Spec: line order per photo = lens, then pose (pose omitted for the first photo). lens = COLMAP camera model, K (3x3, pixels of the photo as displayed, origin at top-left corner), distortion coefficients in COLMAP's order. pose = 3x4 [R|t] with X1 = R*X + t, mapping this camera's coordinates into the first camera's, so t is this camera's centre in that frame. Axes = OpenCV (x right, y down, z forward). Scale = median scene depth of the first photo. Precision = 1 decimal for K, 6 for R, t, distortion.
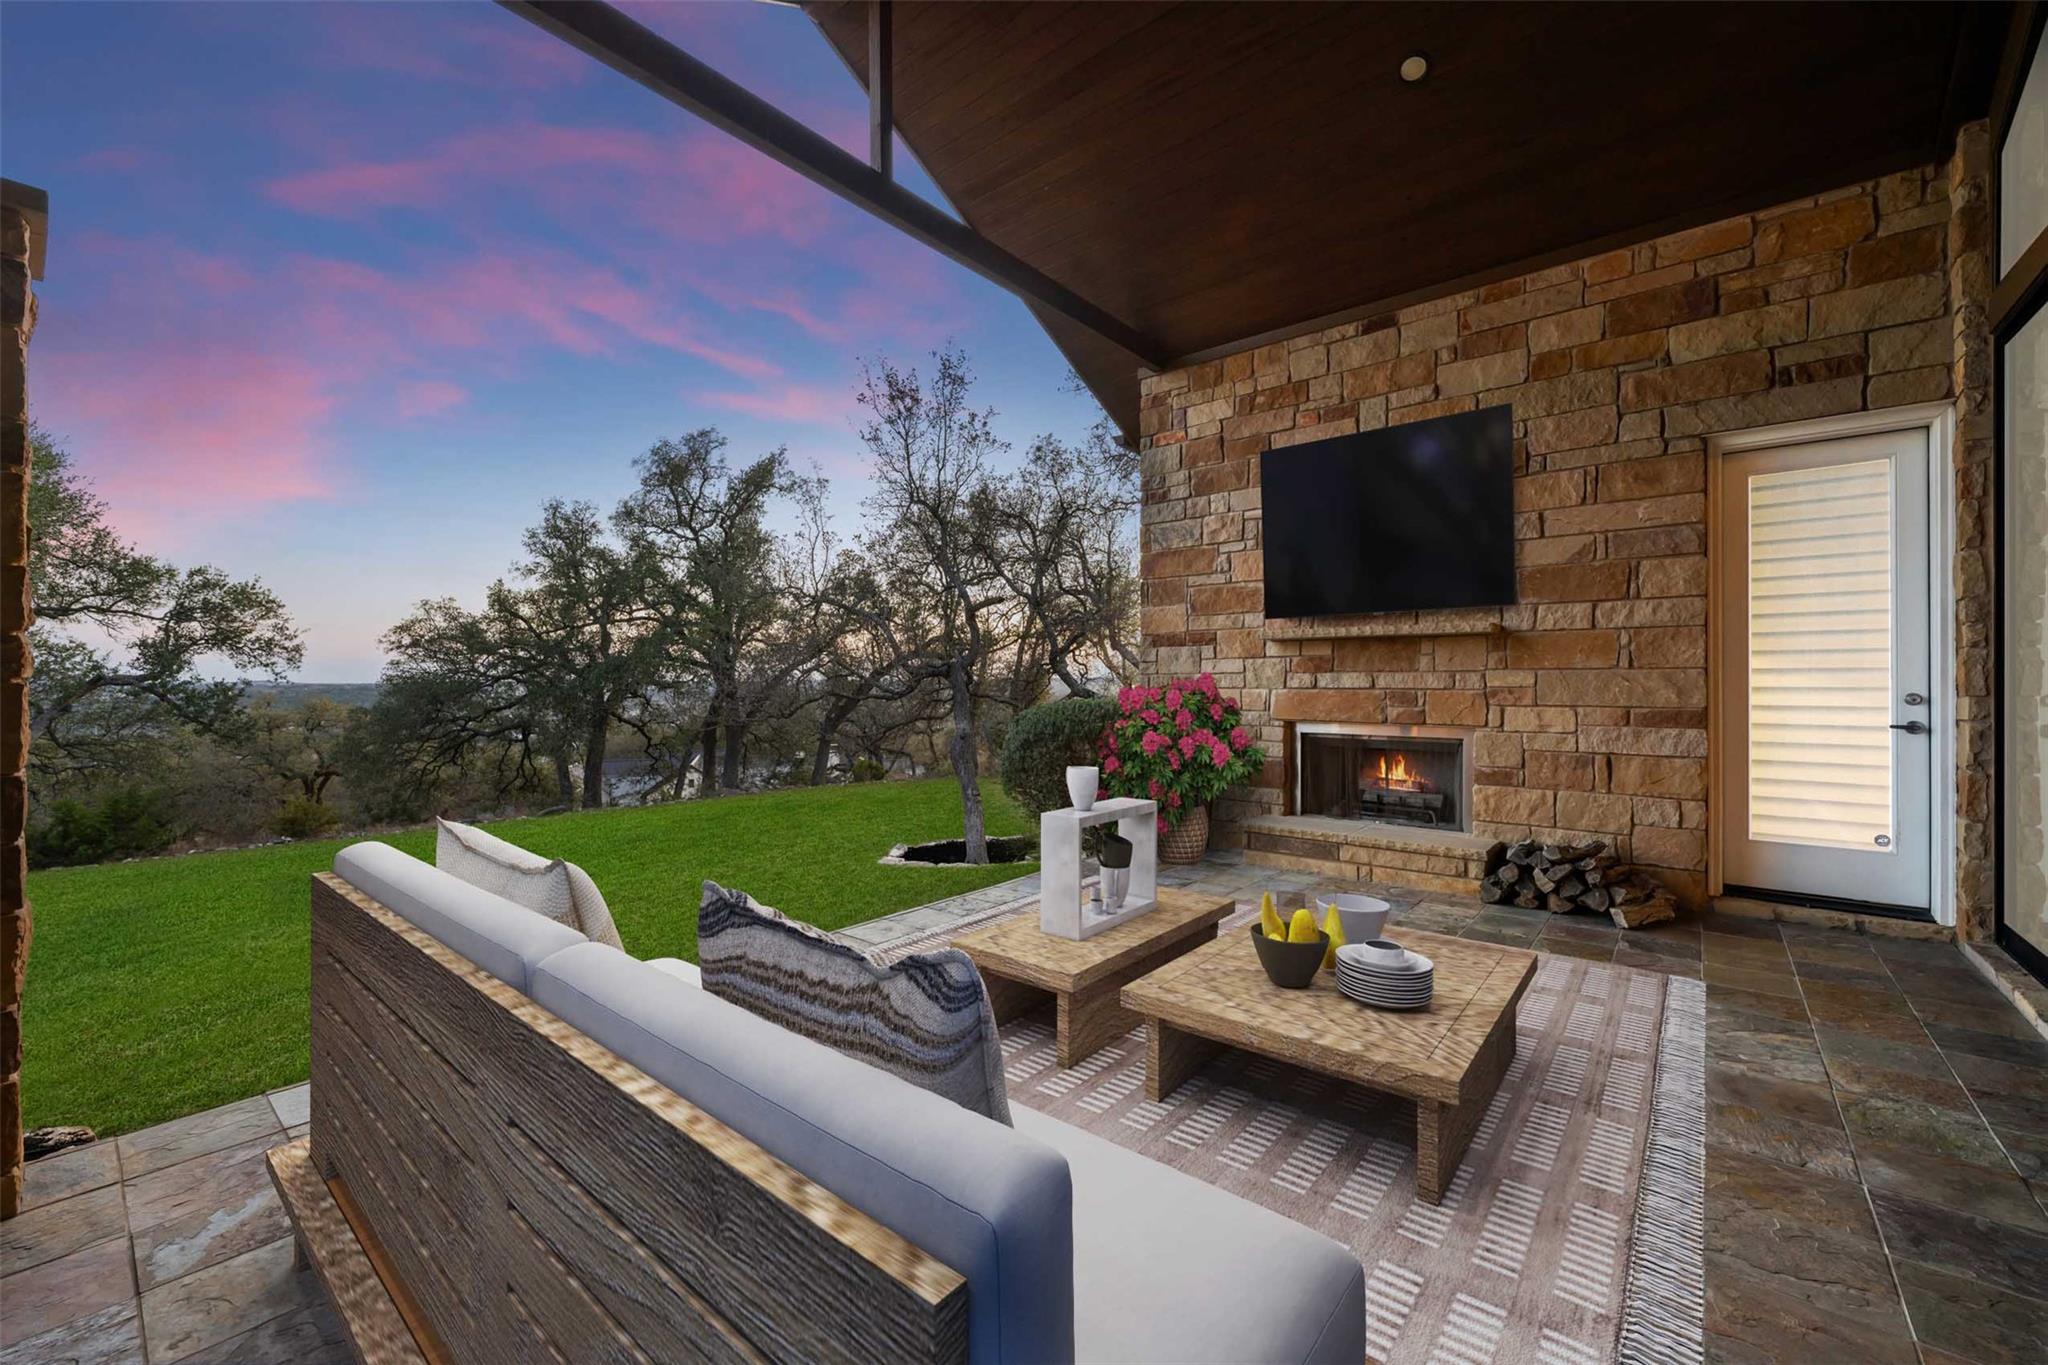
lens RADIAL K [[787.4, 0, 1024.0], [0, 787.4, 682.5], [0, 0, 1]] dist [-0.006868, -0.000069]
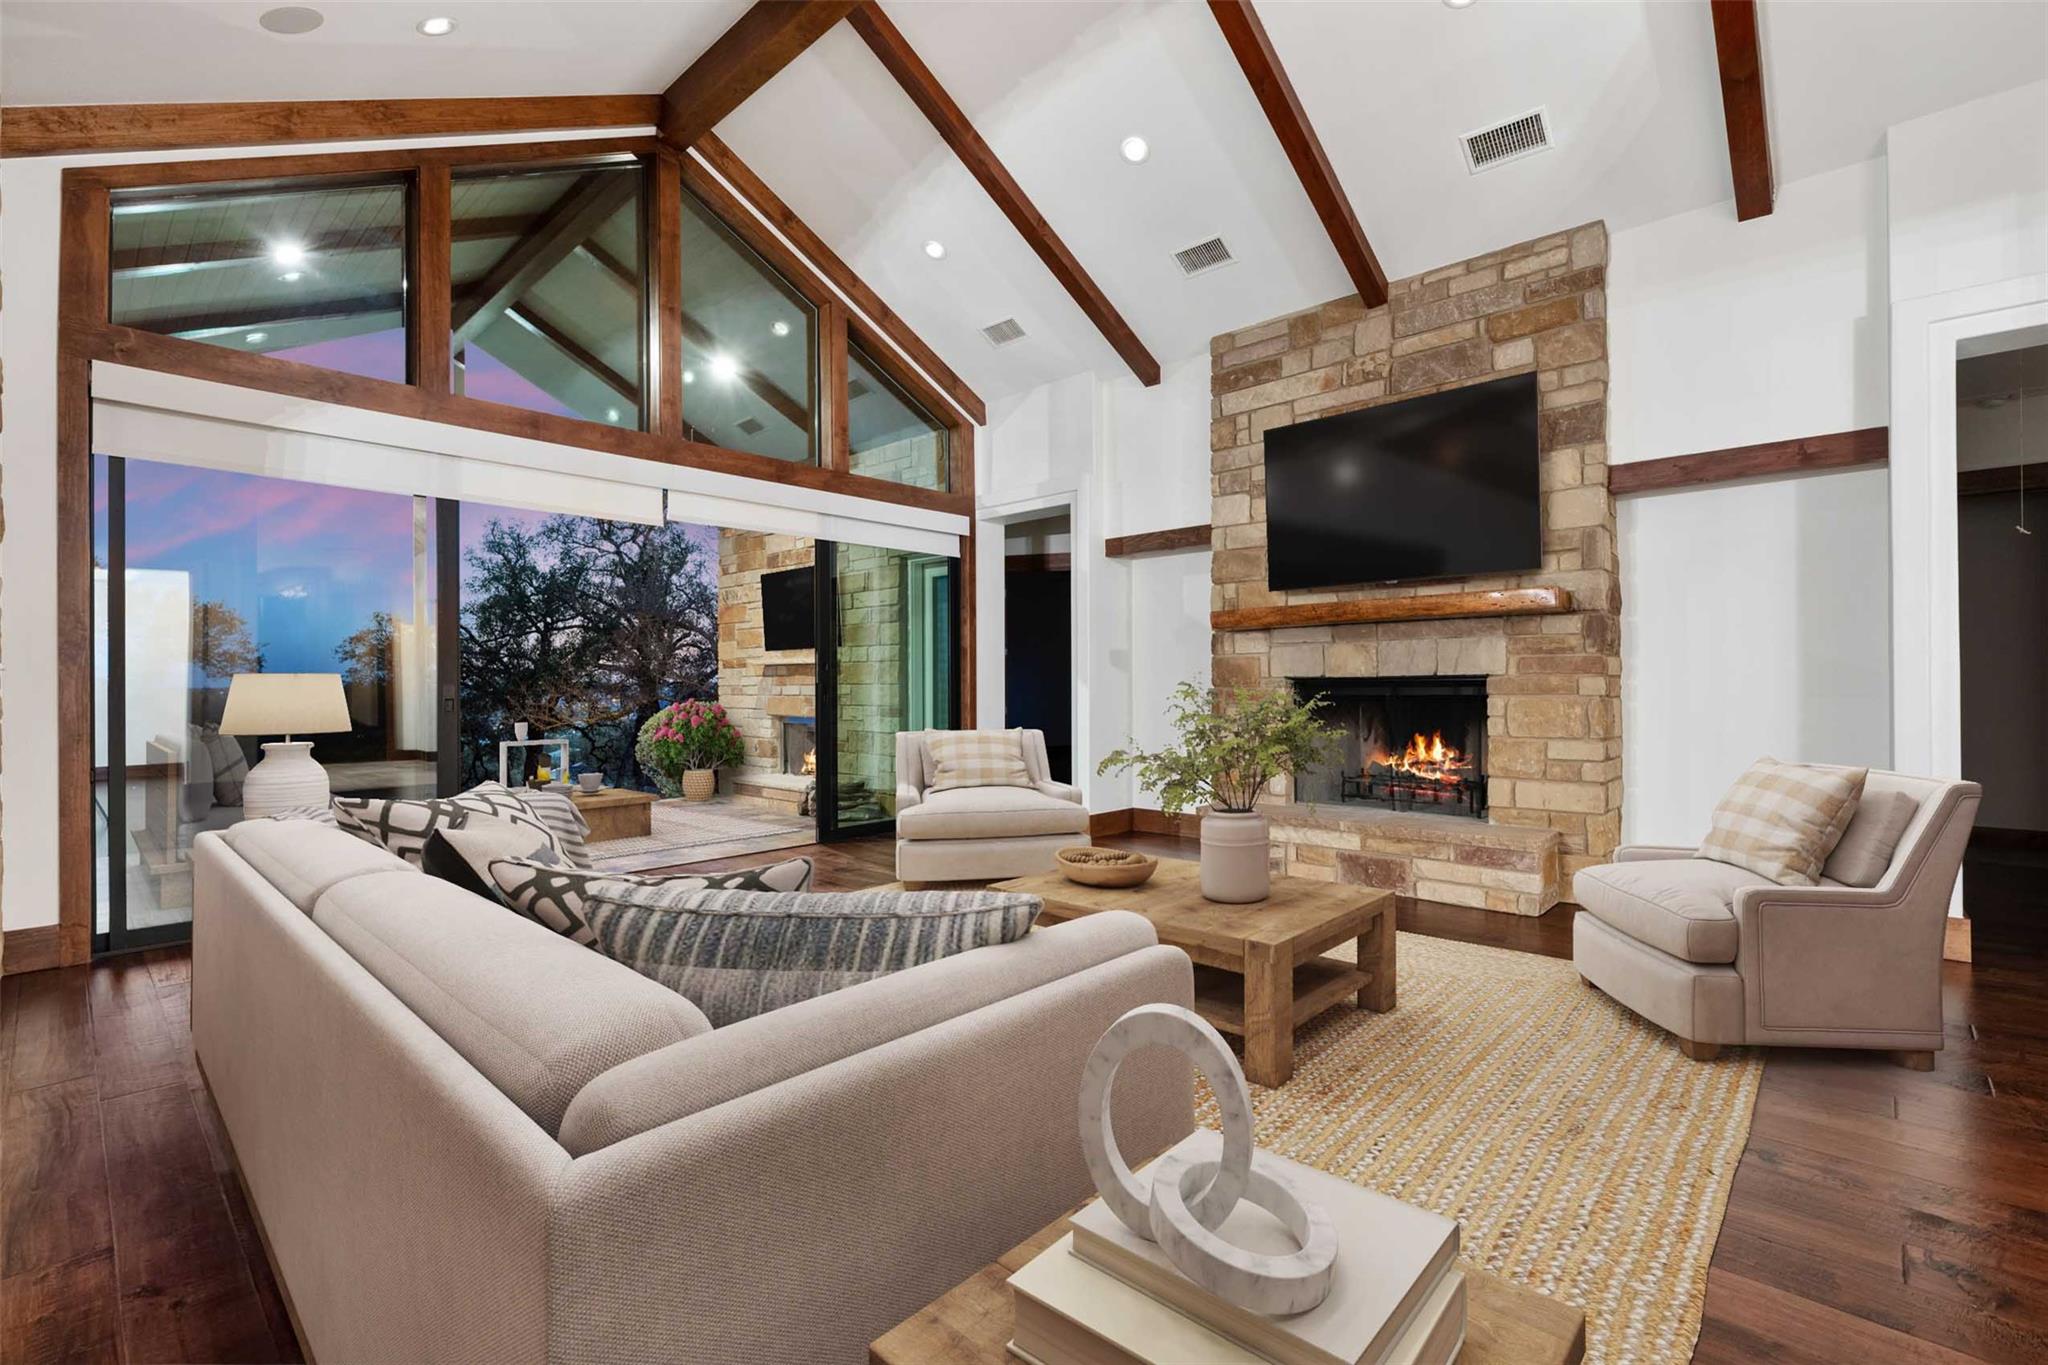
lens RADIAL K [[942.3, 0, 1024.0], [0, 942.3, 682.5], [0, 0, 1]] dist [0.003245, 0.000171]
pose [[0.995574, -0.003680, -0.093910, 0.312783], [0.003411, 0.999990, -0.003021, -0.003348], [0.093920, 0.002687, 0.995576, -0.264144]]
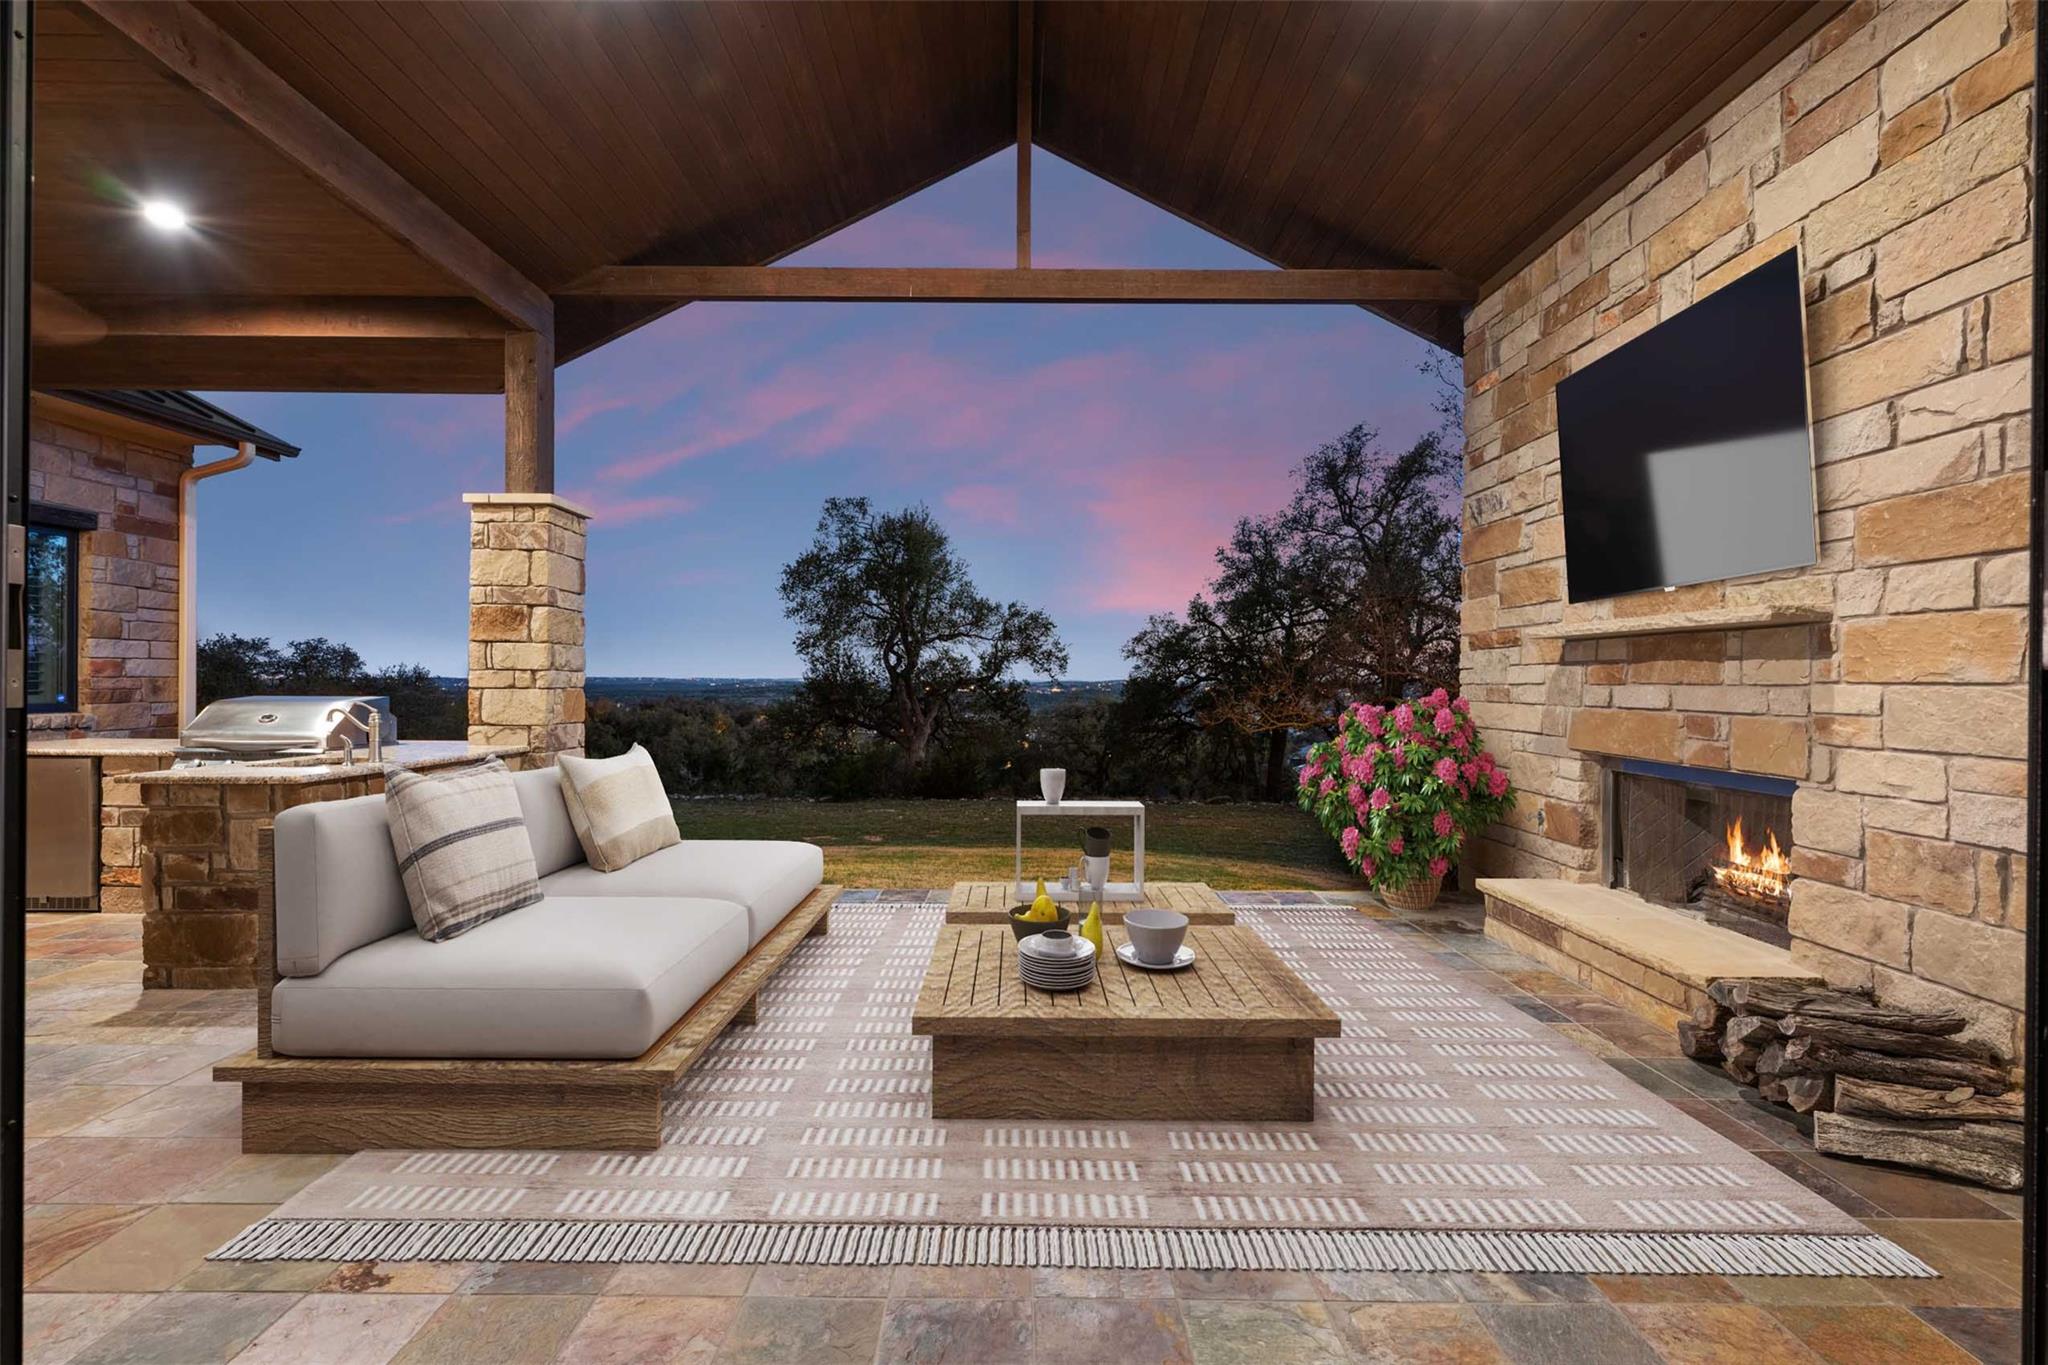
lens RADIAL K [[858.0, 0, 1024.0], [0, 858.0, 682.5], [0, 0, 1]] dist [-0.002891, -0.000155]
pose [[0.623082, 0.008152, -0.782114, 0.190178], [-0.011025, 0.999938, 0.001639, -0.003002], [0.782079, 0.007602, 0.623133, 0.036957]]
